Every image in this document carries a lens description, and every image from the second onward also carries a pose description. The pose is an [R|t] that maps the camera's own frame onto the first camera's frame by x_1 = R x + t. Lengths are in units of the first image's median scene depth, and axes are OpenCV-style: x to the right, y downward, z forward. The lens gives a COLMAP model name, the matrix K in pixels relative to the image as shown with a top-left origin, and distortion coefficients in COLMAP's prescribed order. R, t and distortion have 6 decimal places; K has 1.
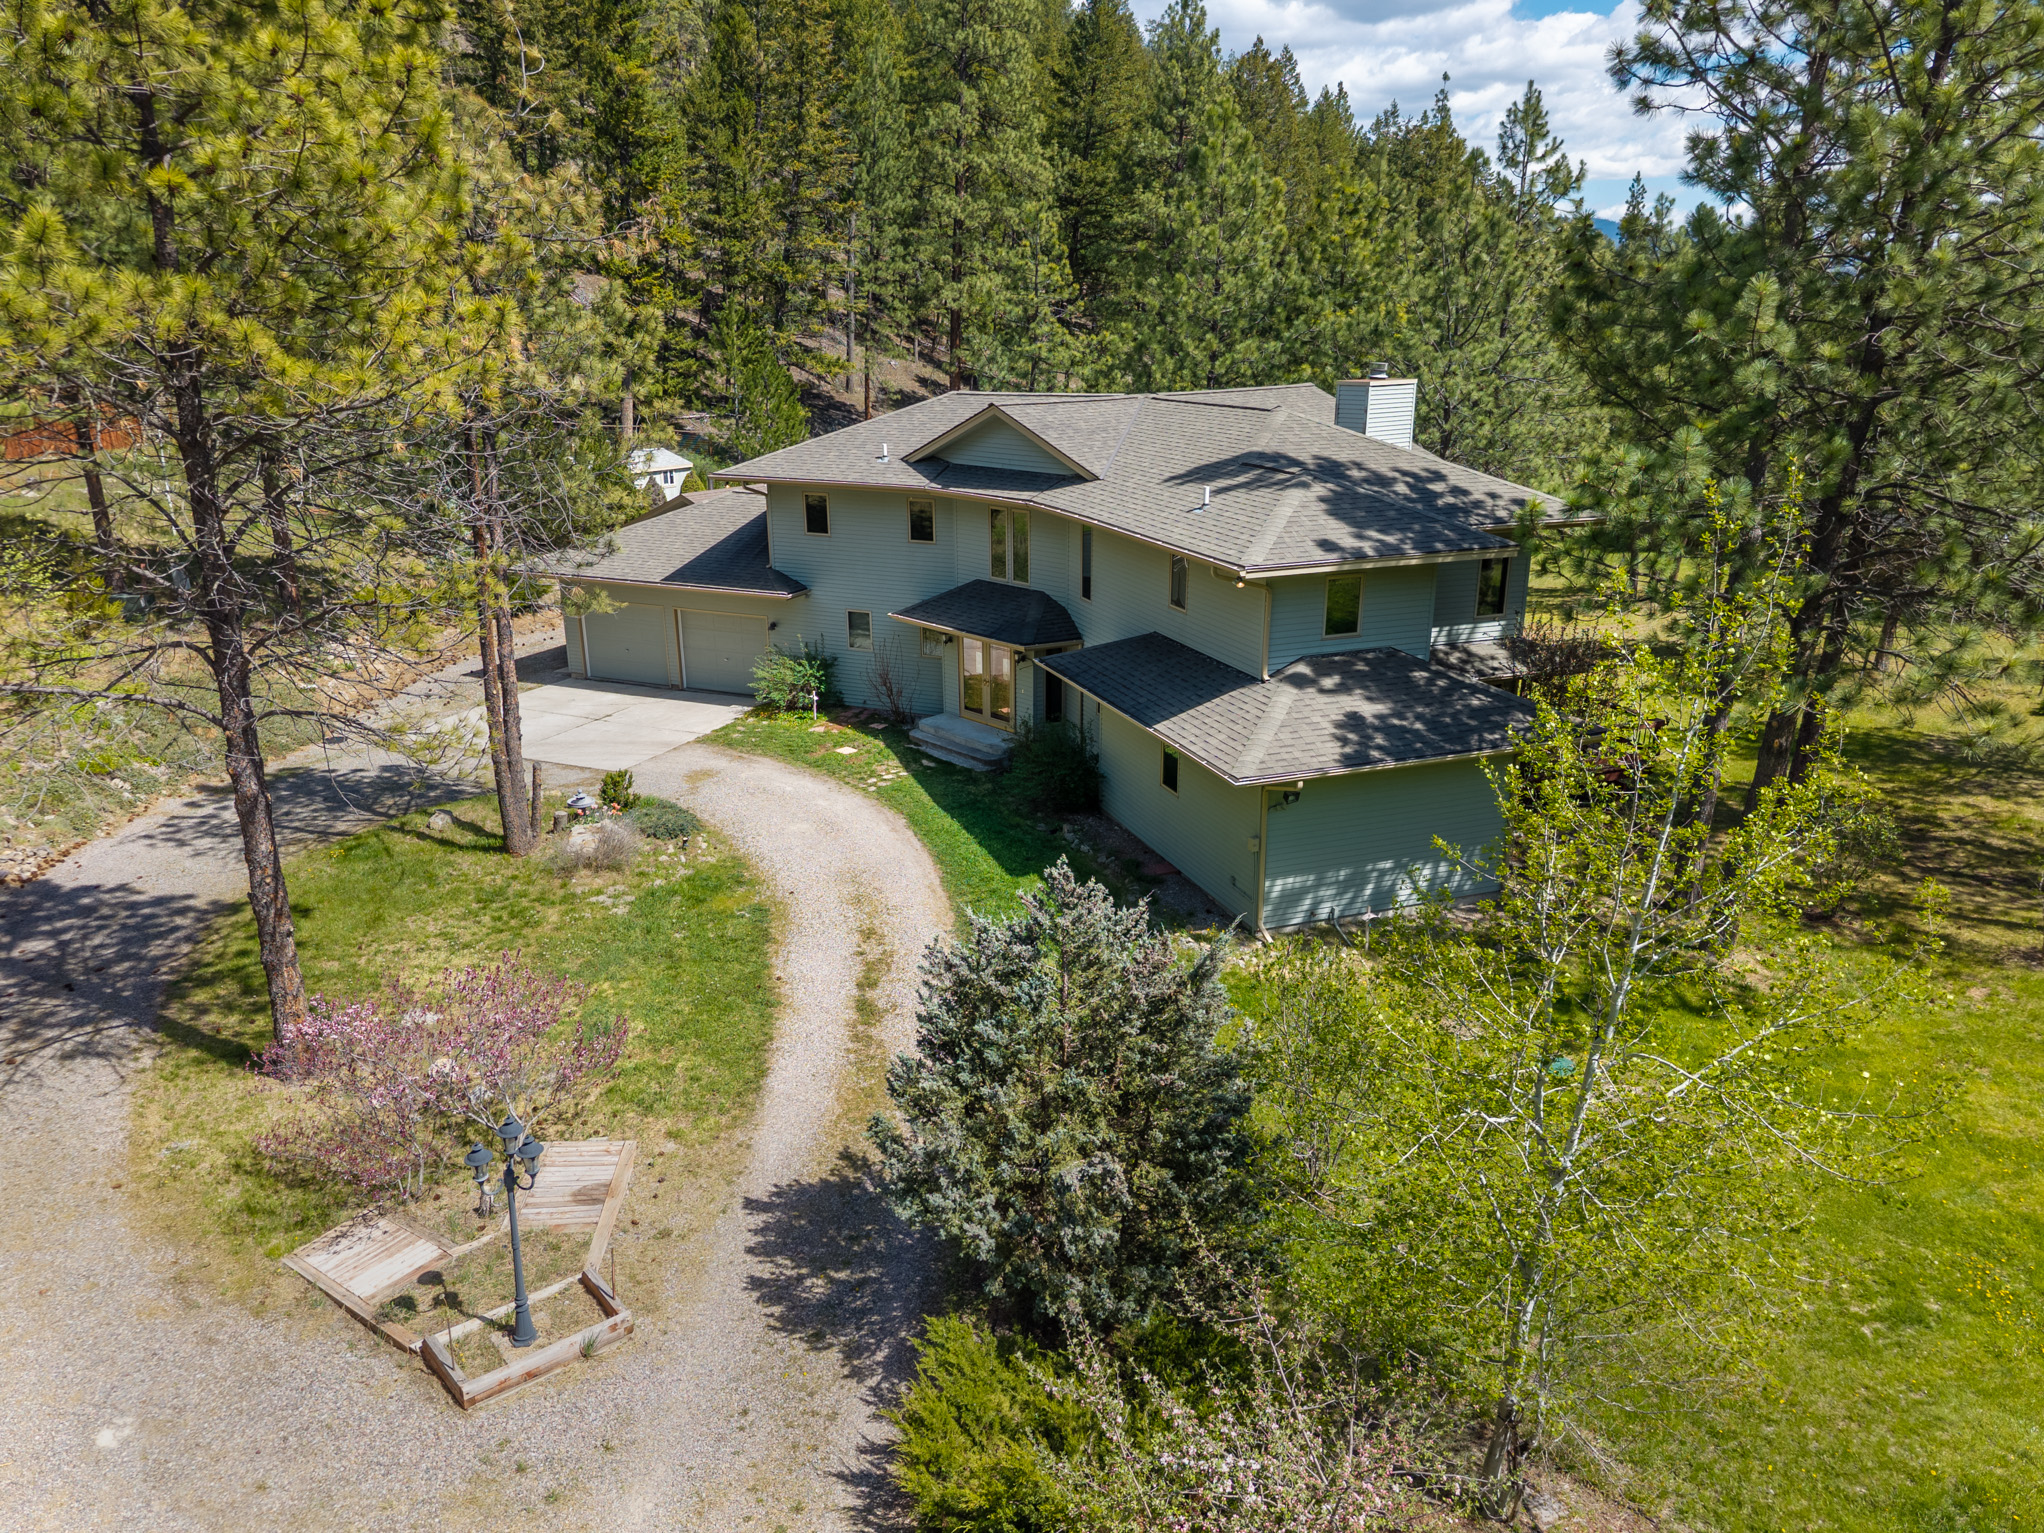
lens RADIAL K [[1425.3, 0, 1022.0], [0, 1425.3, 766.5], [0, 0, 1]] dist [-0.001007, 0.000563]
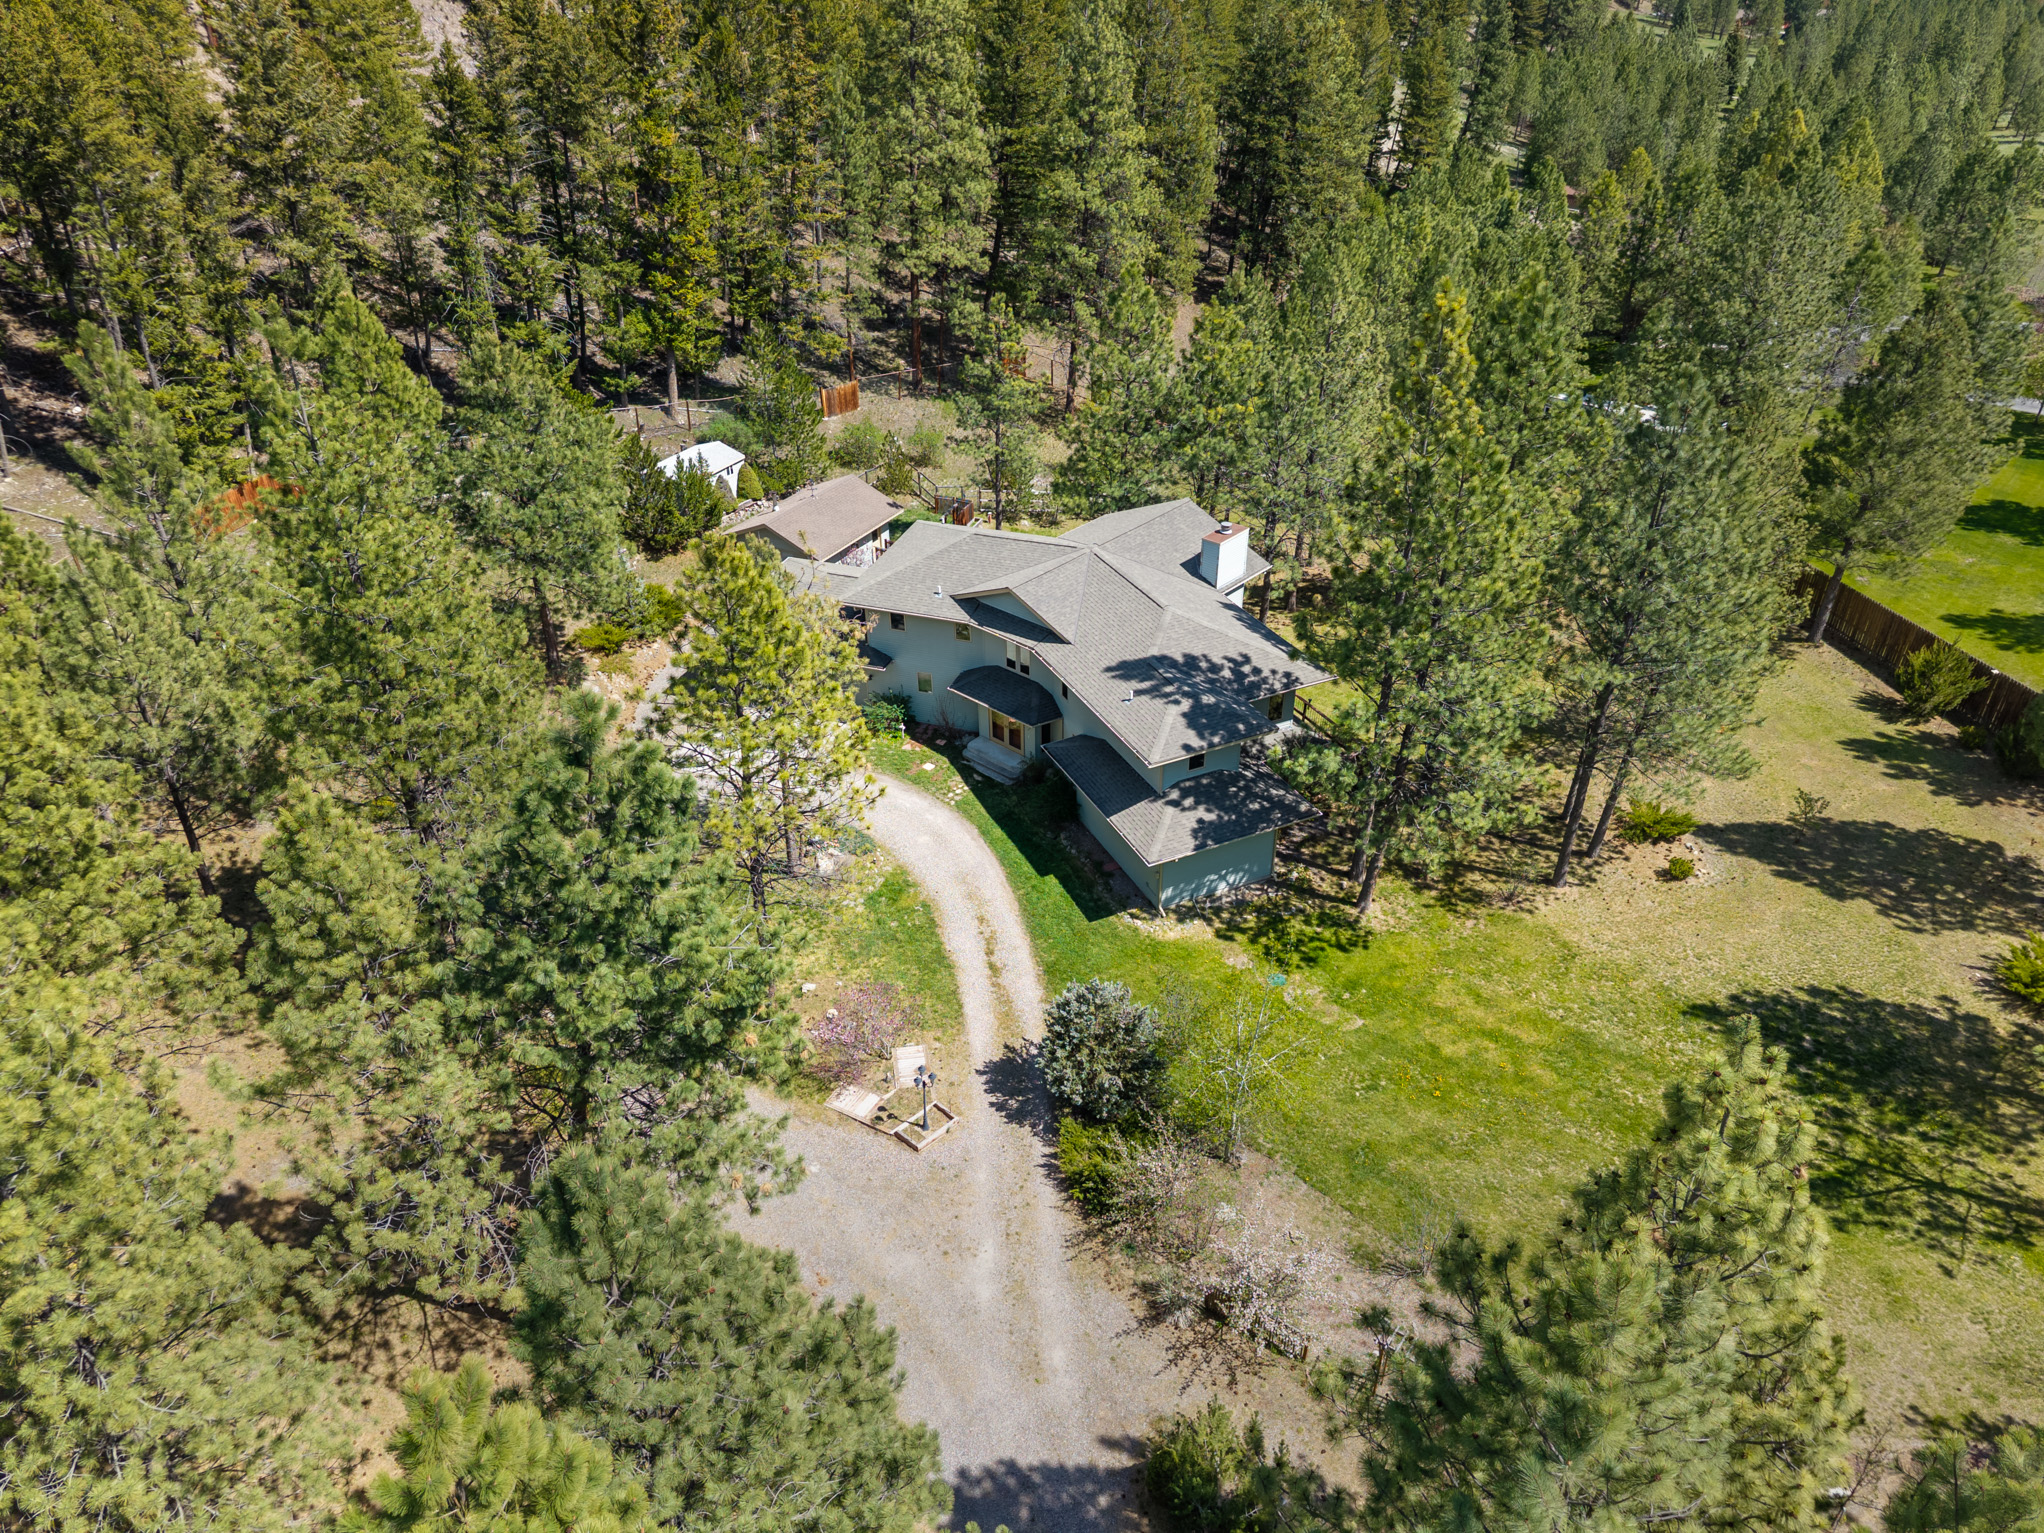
lens RADIAL K [[1425.3, 0, 1022.0], [0, 1425.3, 766.5], [0, 0, 1]] dist [-0.001007, 0.000563]
pose [[0.996748, -0.050575, 0.062732, -0.151658], [0.033157, 0.966966, 0.252741, -0.587687], [-0.073442, -0.249839, 0.965498, -0.937363]]
